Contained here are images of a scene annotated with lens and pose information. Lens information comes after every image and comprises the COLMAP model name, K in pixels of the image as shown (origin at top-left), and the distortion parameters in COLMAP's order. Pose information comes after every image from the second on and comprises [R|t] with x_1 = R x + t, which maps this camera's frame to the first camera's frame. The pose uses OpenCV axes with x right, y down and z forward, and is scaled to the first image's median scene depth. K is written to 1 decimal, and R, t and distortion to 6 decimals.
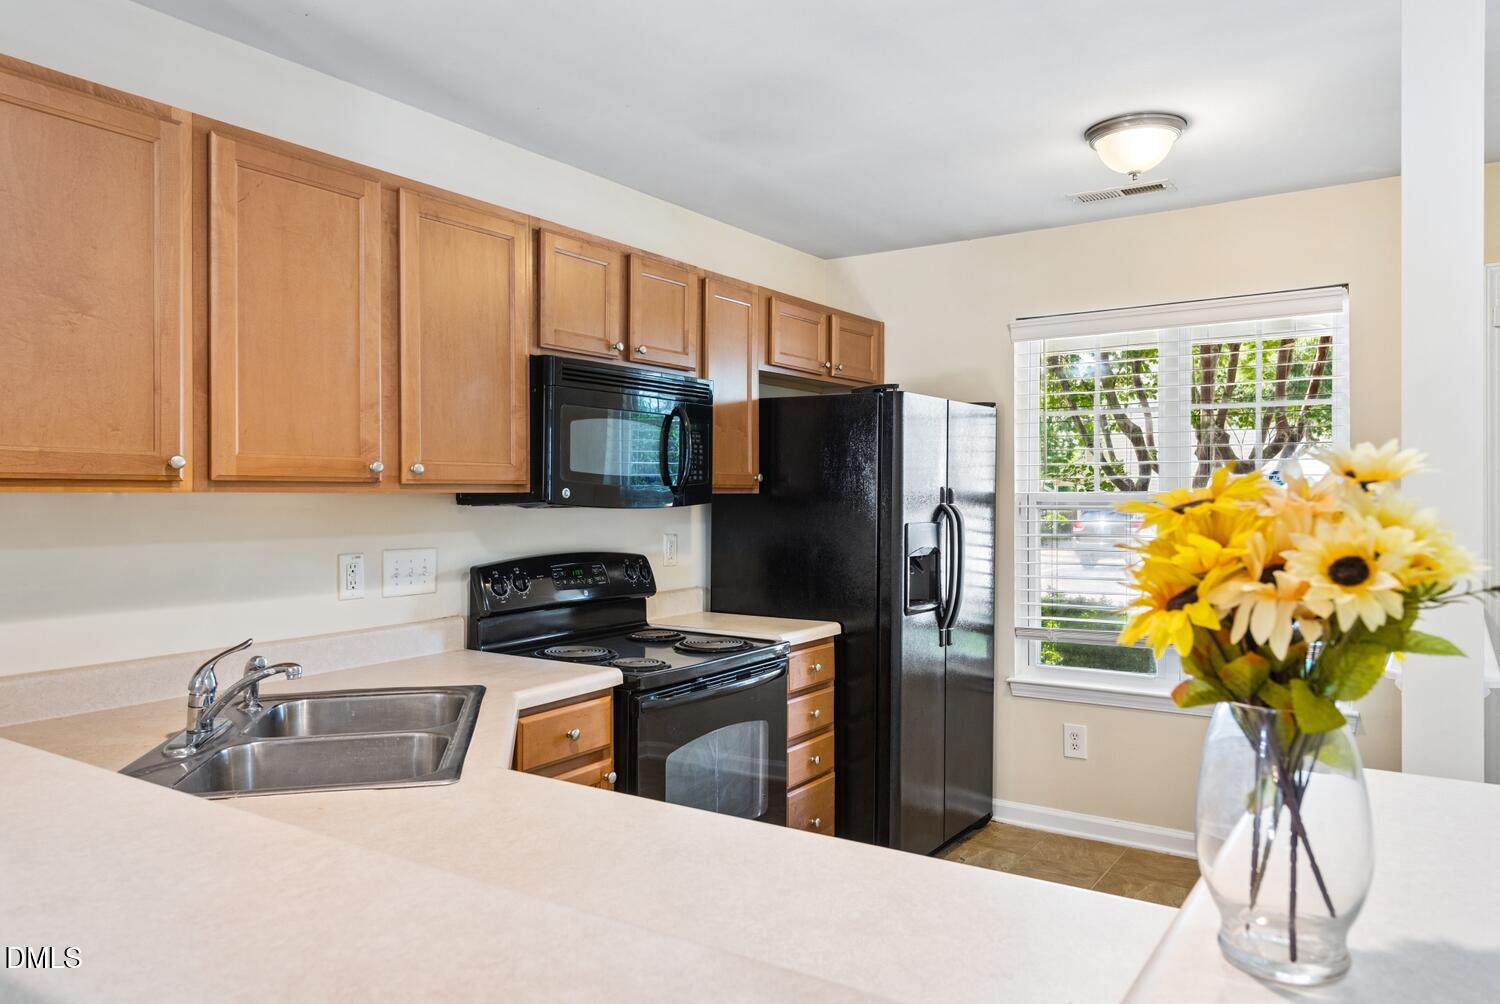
lens RADIAL K [[990.9, 0, 752.1], [0, 990.9, 495.2], [0, 0, 1]] dist [0.005230, 0.001184]
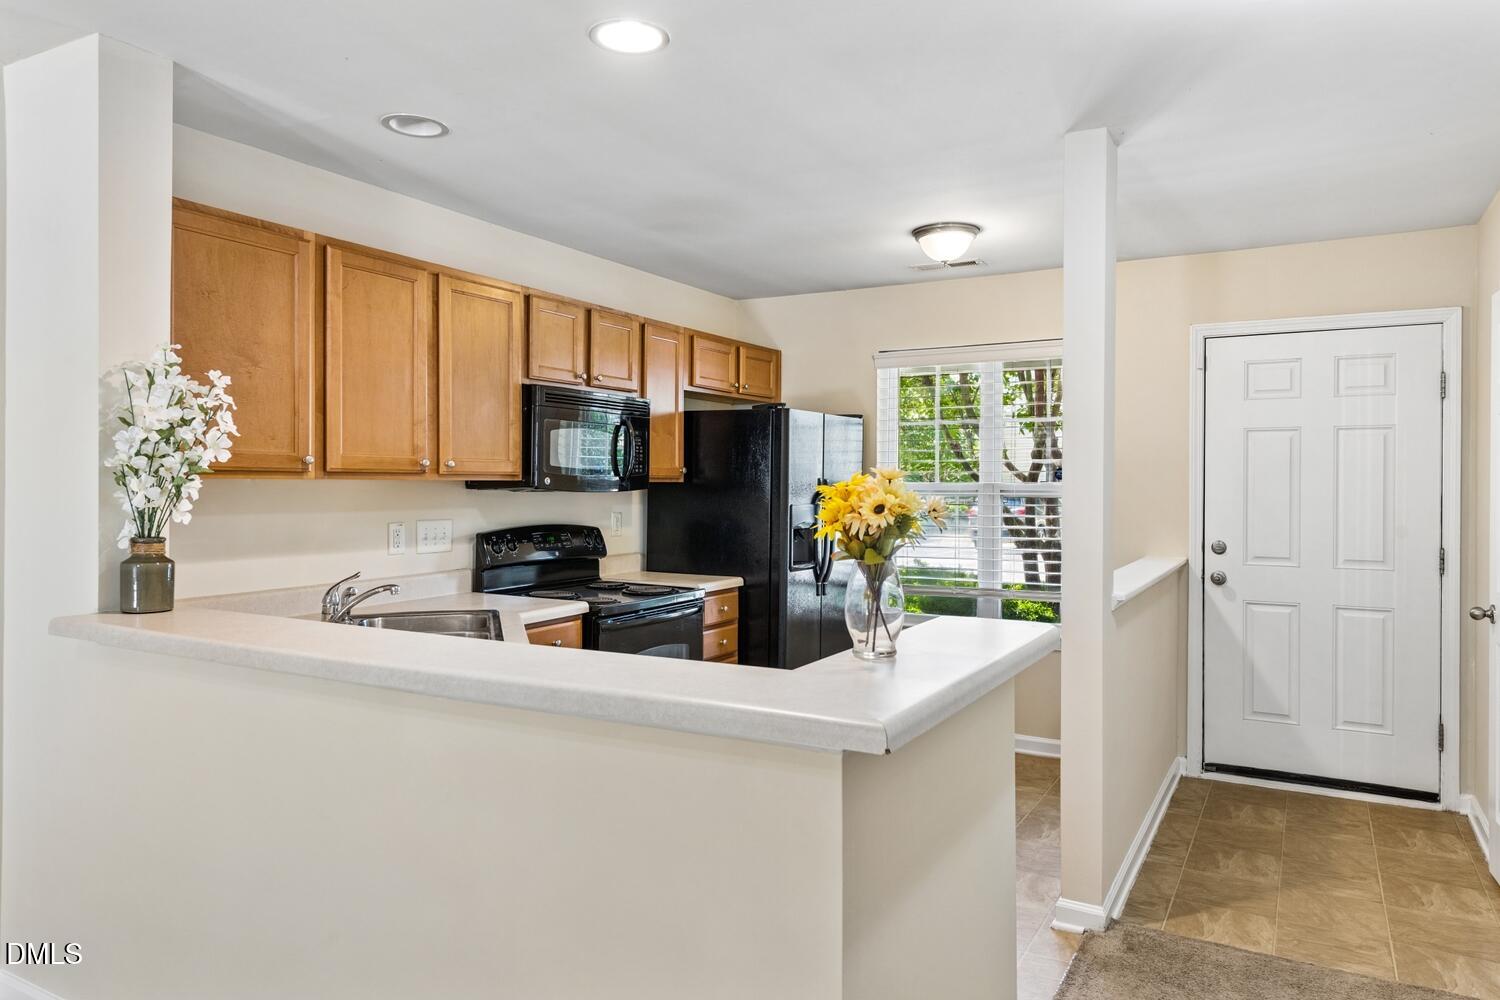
lens RADIAL K [[990.9, 0, 752.1], [0, 990.9, 493.2], [0, 0, 1]] dist [0.005230, 0.001184]
pose [[0.997271, 0.005076, 0.073654, 0.000899], [-0.005752, 0.999943, 0.008969, 0.000794], [-0.073604, -0.009369, 0.997244, -0.396901]]
